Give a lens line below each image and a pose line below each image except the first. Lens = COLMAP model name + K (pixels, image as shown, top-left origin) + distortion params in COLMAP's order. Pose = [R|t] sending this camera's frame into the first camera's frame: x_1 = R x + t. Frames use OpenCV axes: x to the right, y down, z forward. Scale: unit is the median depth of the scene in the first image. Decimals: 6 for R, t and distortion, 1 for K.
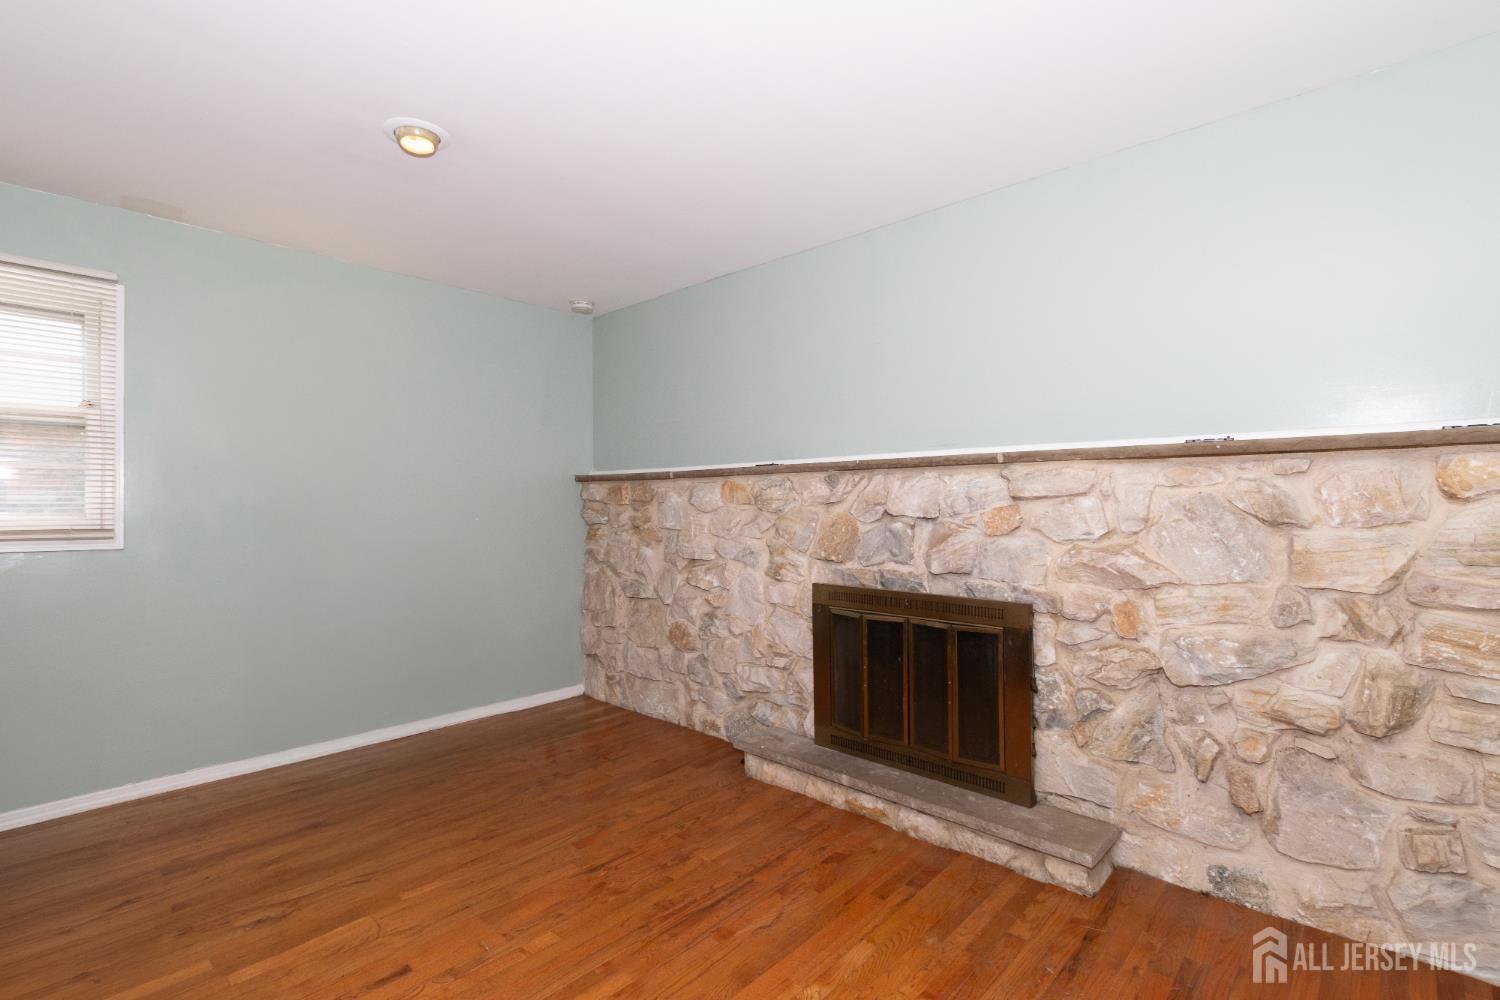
lens RADIAL K [[686.0, 0, 750.0], [0, 686.0, 500.0], [0, 0, 1]] dist [0.000646, -0.010110]
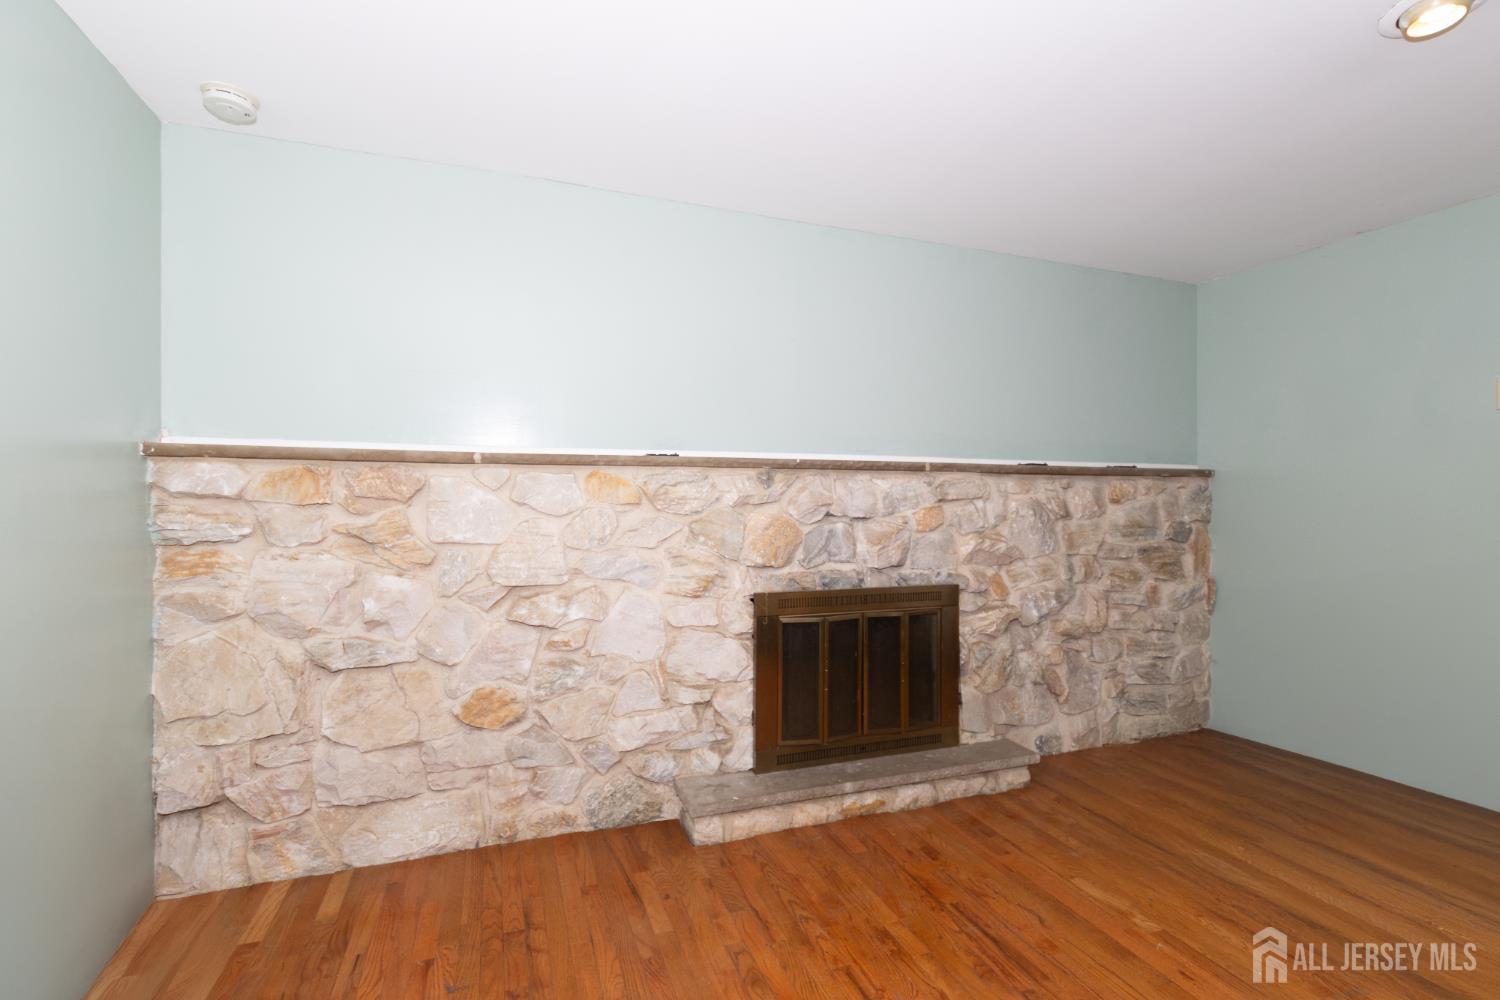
lens RADIAL K [[689.9, 0, 751.9], [0, 689.9, 505.3], [0, 0, 1]] dist [0.001013, -0.008753]
pose [[0.453767, 0.004738, 0.891108, -0.767971], [-0.005312, 0.999982, -0.002612, 0.010148], [-0.891104, -0.003549, 0.453785, 0.652887]]
